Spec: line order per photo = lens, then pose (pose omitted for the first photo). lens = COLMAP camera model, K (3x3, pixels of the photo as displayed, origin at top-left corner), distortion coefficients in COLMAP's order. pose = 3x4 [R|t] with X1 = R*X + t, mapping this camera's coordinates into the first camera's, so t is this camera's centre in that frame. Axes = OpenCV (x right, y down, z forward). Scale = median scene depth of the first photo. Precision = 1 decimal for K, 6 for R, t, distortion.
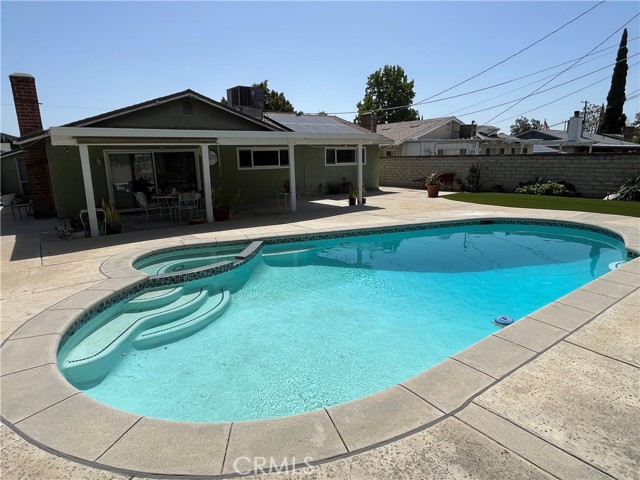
lens RADIAL K [[385.2, 0, 318.6], [0, 385.2, 240.7], [0, 0, 1]] dist [-0.005714, -0.000305]
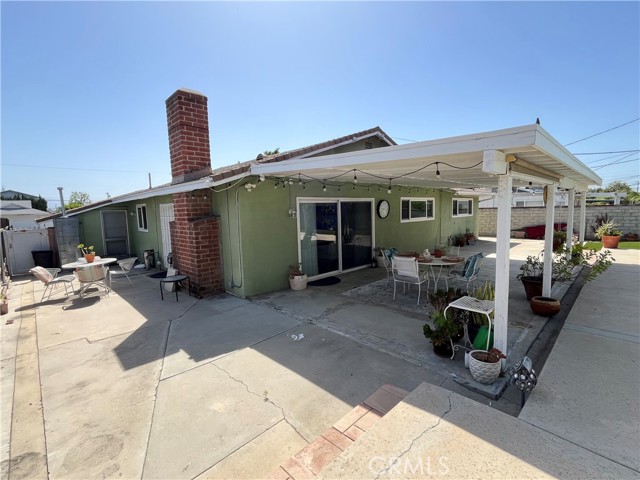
lens RADIAL K [[301.2, 0, 320.6], [0, 301.2, 240.3], [0, 0, 1]] dist [-0.011441, 0.000423]
pose [[0.989813, -0.021810, 0.140696, -0.553948], [0.038527, 0.992360, -0.117205, -0.081961], [-0.137065, 0.121431, 0.983091, 0.414206]]
